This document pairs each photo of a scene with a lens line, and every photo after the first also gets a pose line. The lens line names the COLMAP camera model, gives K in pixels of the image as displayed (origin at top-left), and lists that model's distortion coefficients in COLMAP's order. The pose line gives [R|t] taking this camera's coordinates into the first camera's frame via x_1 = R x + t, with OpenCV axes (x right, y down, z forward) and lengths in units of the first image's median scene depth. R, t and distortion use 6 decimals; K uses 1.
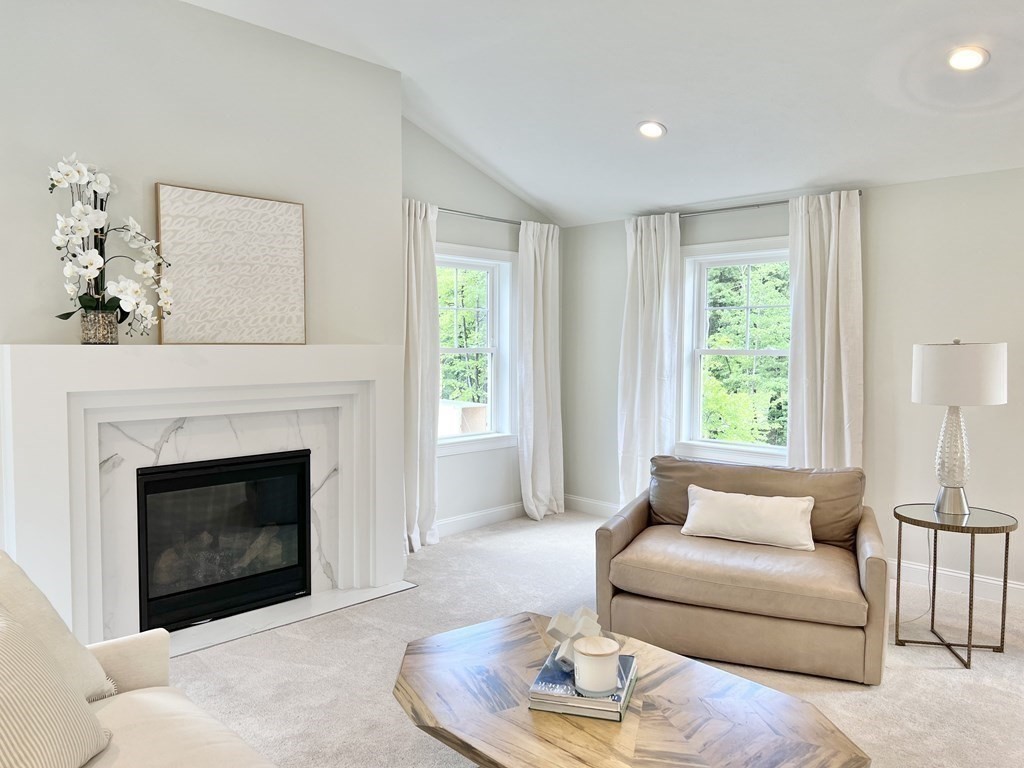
lens RADIAL K [[787.6, 0, 512.0], [0, 787.6, 384.0], [0, 0, 1]] dist [0.054200, -0.050884]
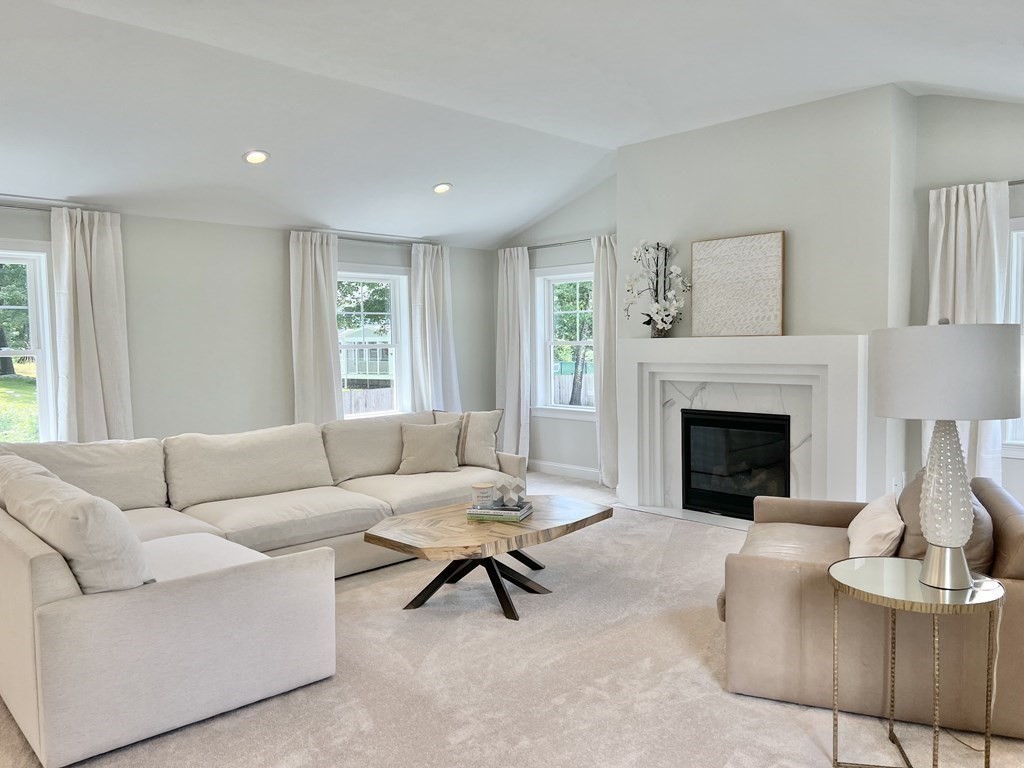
lens RADIAL K [[766.1, 0, 515.4], [0, 766.1, 388.6], [0, 0, 1]] dist [0.049556, -0.048948]
pose [[-0.026637, 0.048681, -0.998459, 1.111844], [-0.047085, 0.997644, 0.049897, -0.004721], [0.998536, 0.048342, -0.024282, 0.618454]]
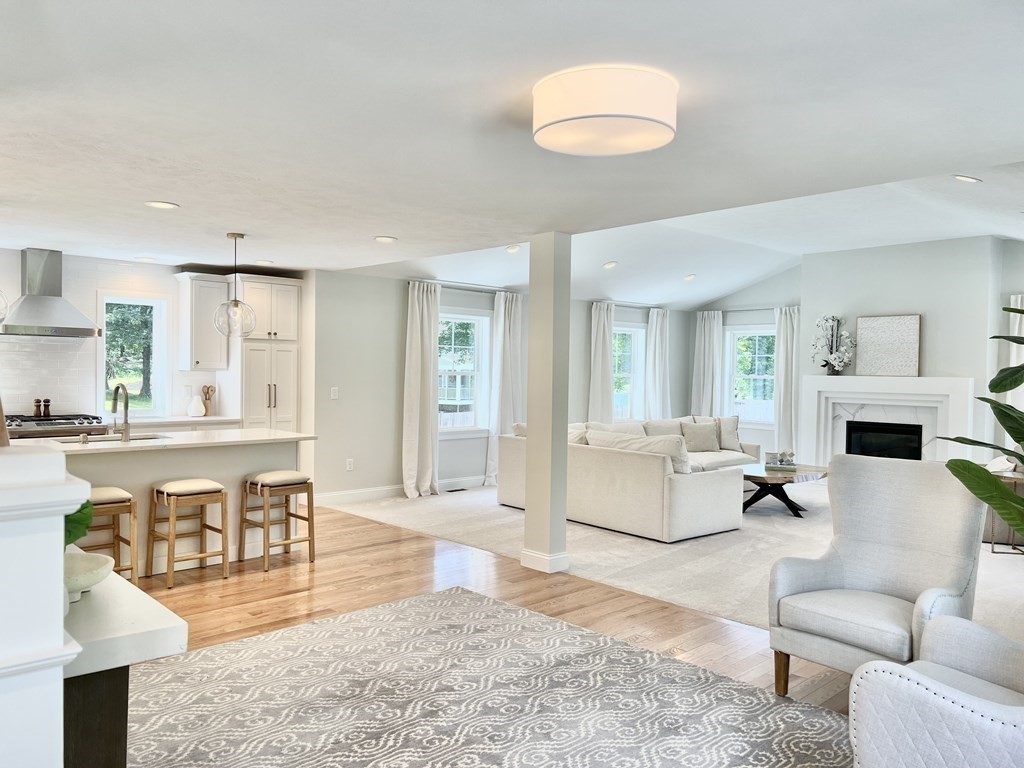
lens RADIAL K [[787.6, 0, 512.0], [0, 787.6, 384.0], [0, 0, 1]] dist [0.054200, -0.050884]
pose [[-0.047530, 0.000218, -0.998870, 2.138314], [-0.076272, 0.997080, 0.003847, 0.052172], [0.995954, 0.076368, -0.047374, -0.032211]]
